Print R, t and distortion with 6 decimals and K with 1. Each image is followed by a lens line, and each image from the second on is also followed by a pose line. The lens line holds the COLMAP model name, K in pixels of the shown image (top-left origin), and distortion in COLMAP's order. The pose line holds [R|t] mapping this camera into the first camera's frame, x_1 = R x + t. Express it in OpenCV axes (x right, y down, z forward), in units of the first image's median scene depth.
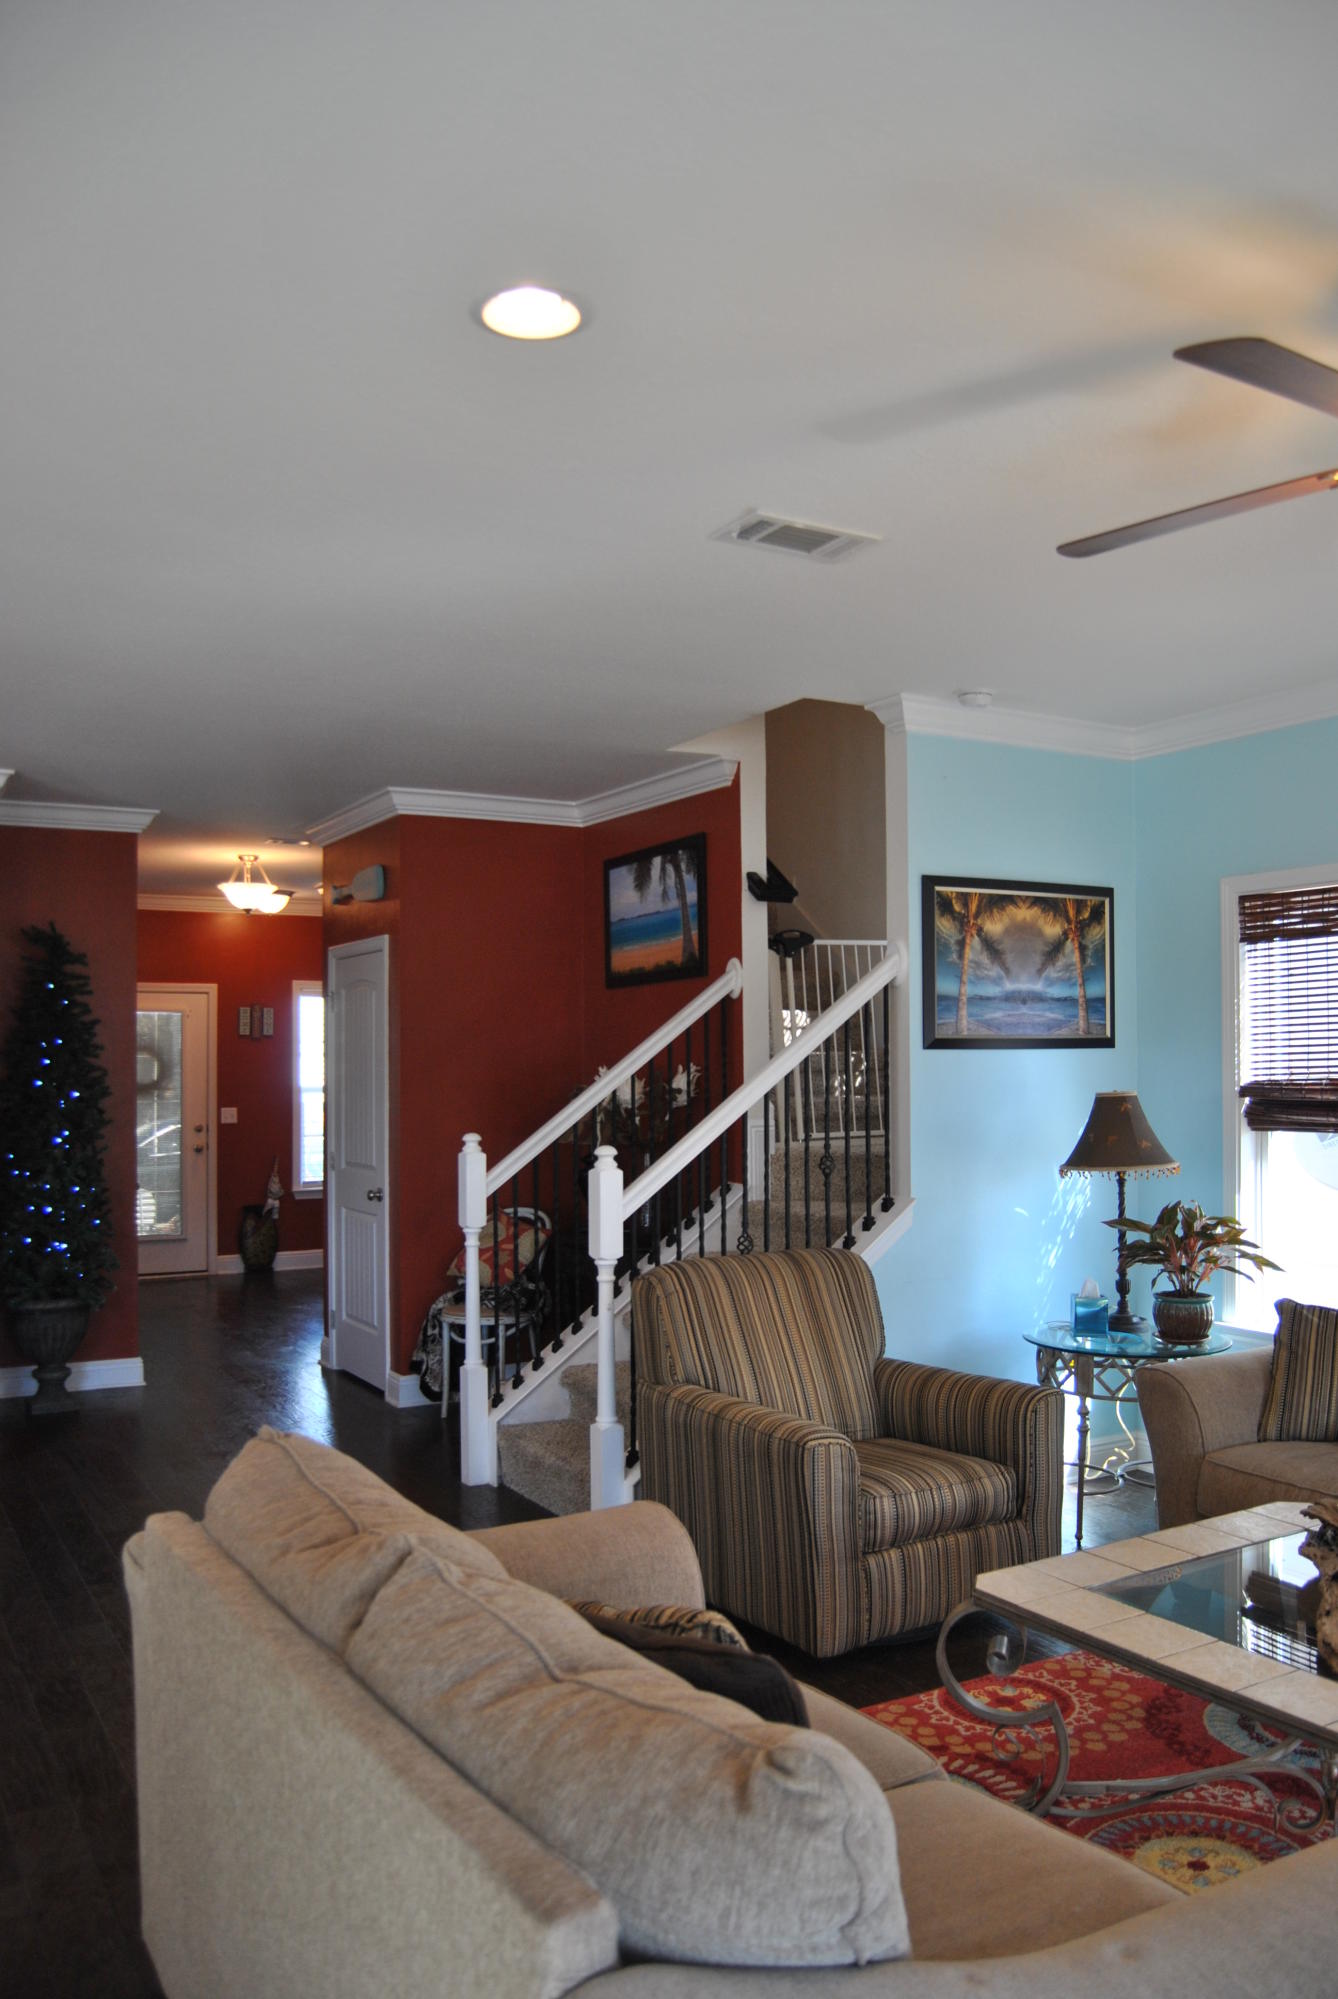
lens RADIAL K [[1563.8, 0, 670.4], [0, 1563.8, 1074.1], [0, 0, 1]] dist [-0.001171, 0.000994]
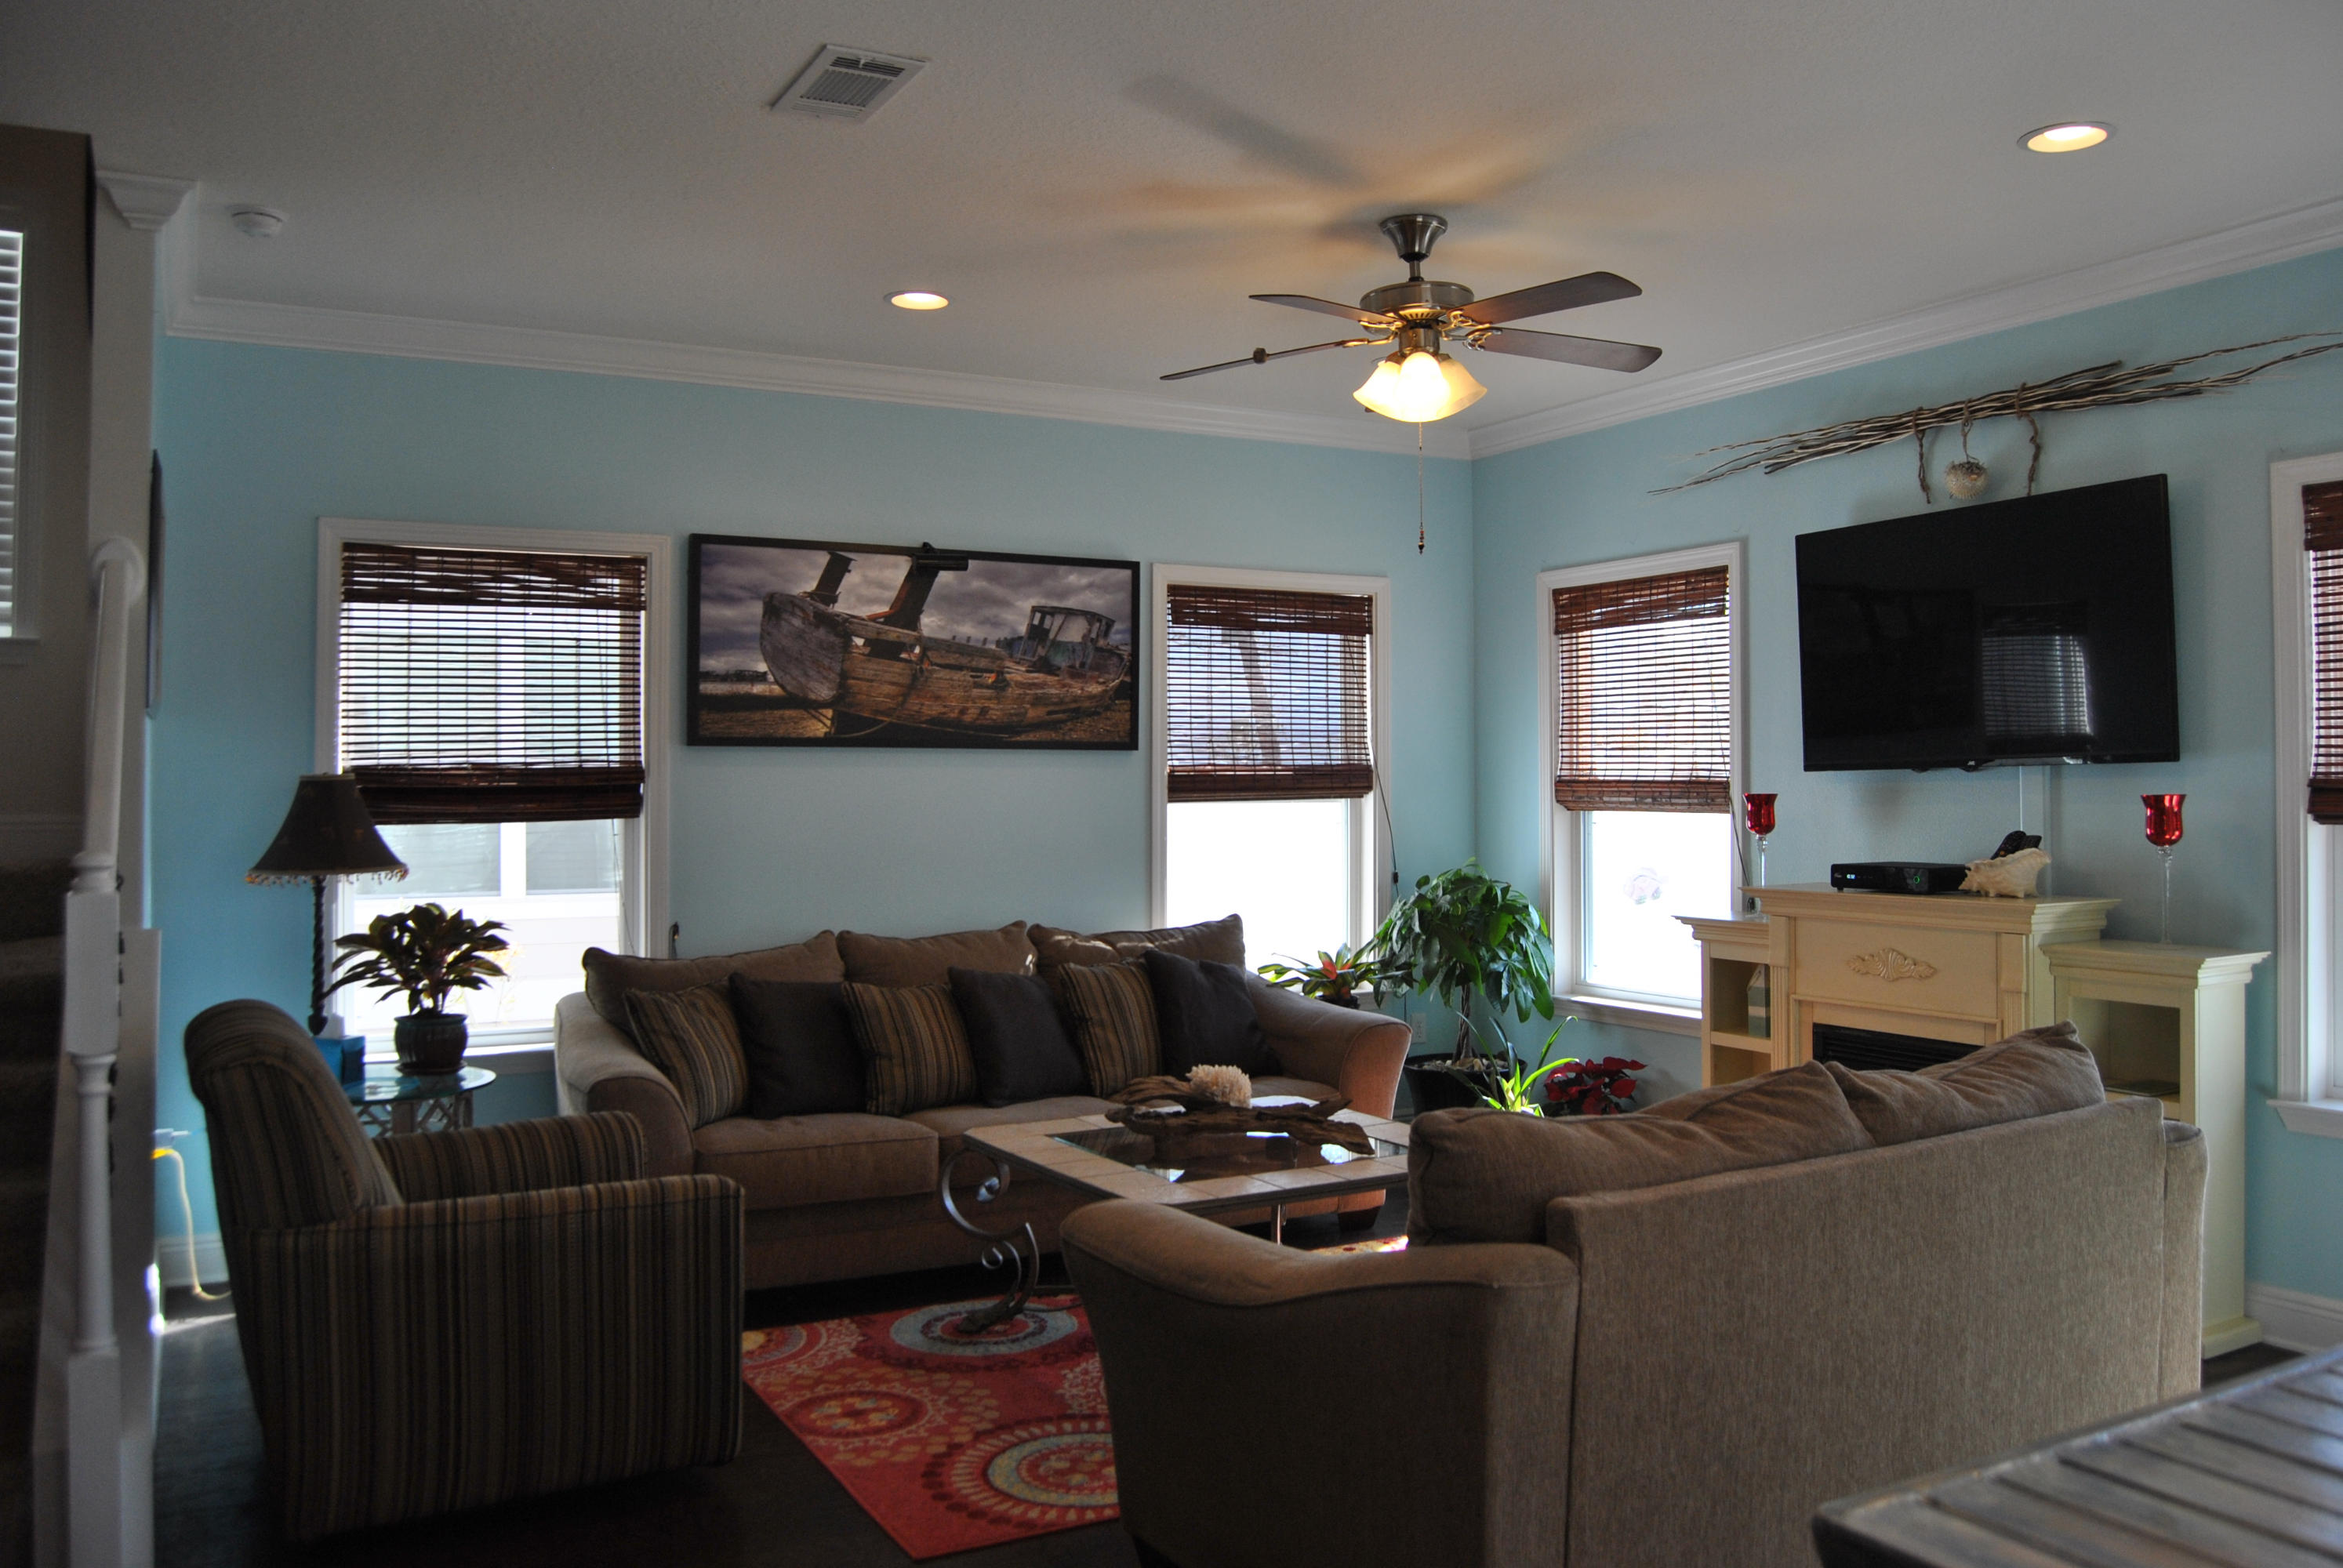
lens RADIAL K [[1866.9, 0, 1210.8], [0, 1866.9, 780.7], [0, 0, 1]] dist [-0.086205, 0.002918]
pose [[0.027451, 0.016259, 0.999491, -0.867023], [0.008045, 0.999832, -0.016485, 0.047325], [-0.999591, 0.008494, 0.027316, 0.753204]]
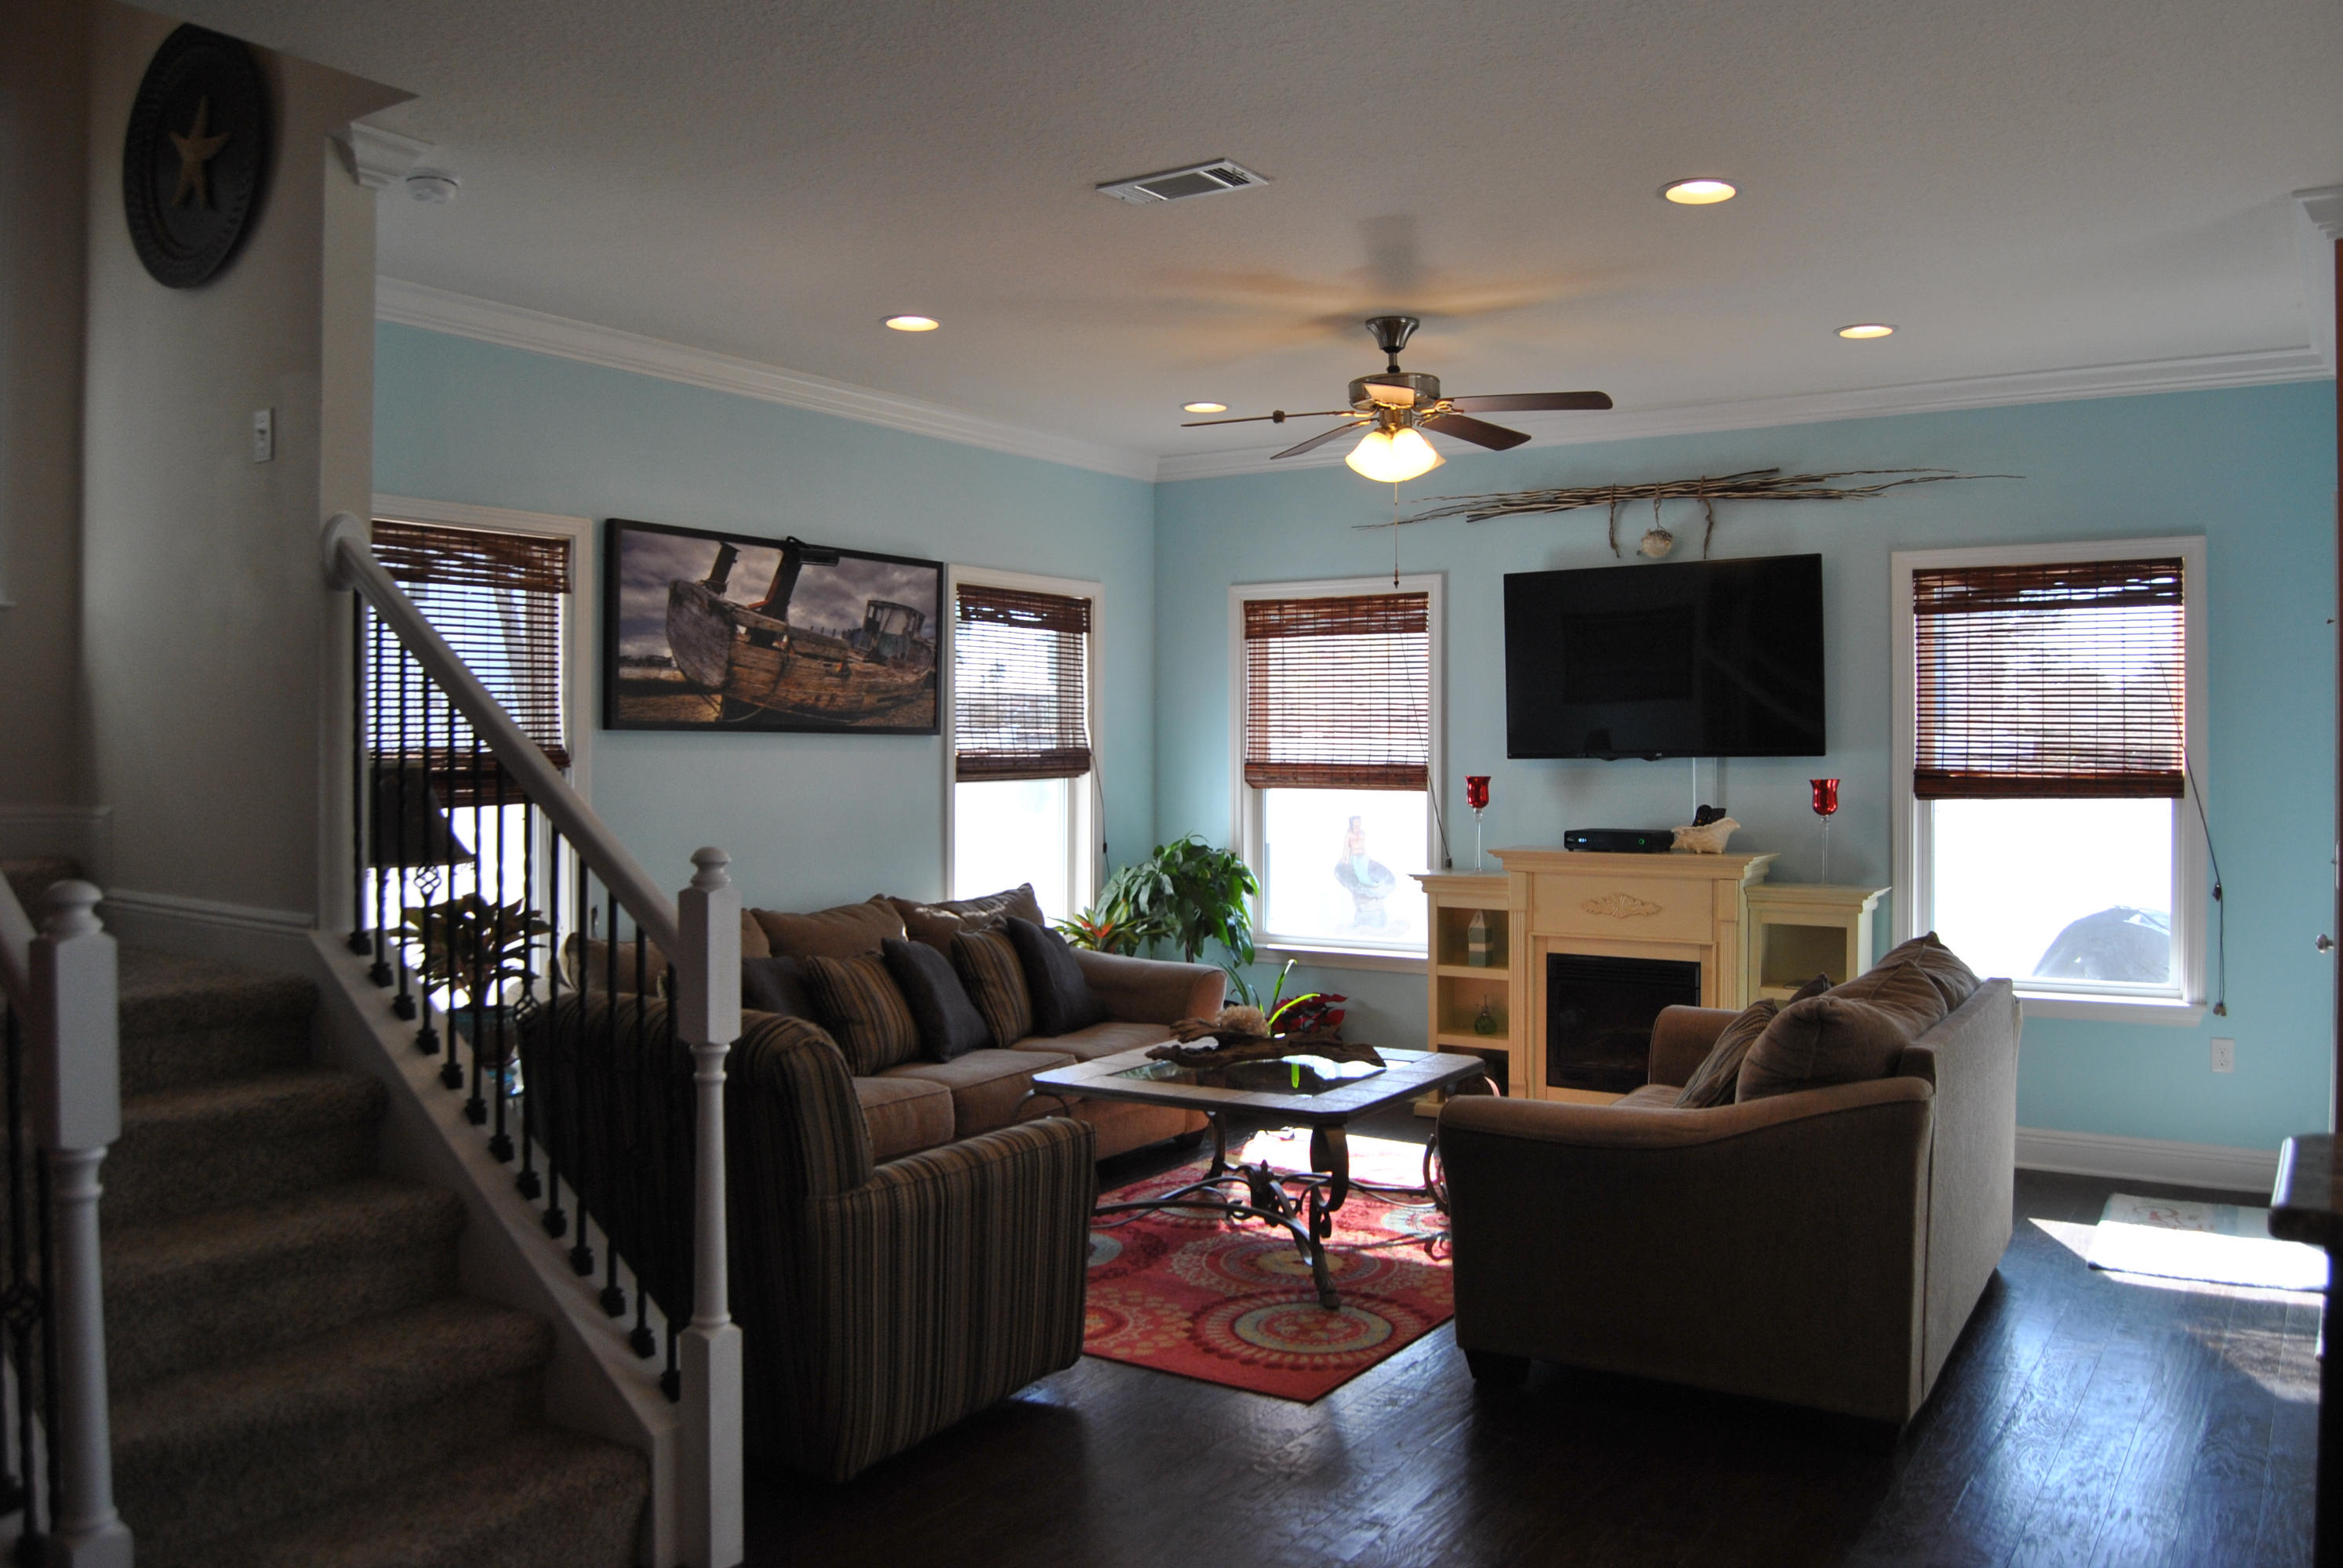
lens RADIAL K [[1866.9, 0, 1210.8], [0, 1866.9, 780.7], [0, 0, 1]] dist [-0.086205, 0.002918]
pose [[-0.450132, -0.001348, 0.892961, -0.944372], [0.008621, 0.999946, 0.005855, 0.027563], [-0.892920, 0.010333, -0.450096, 1.464666]]
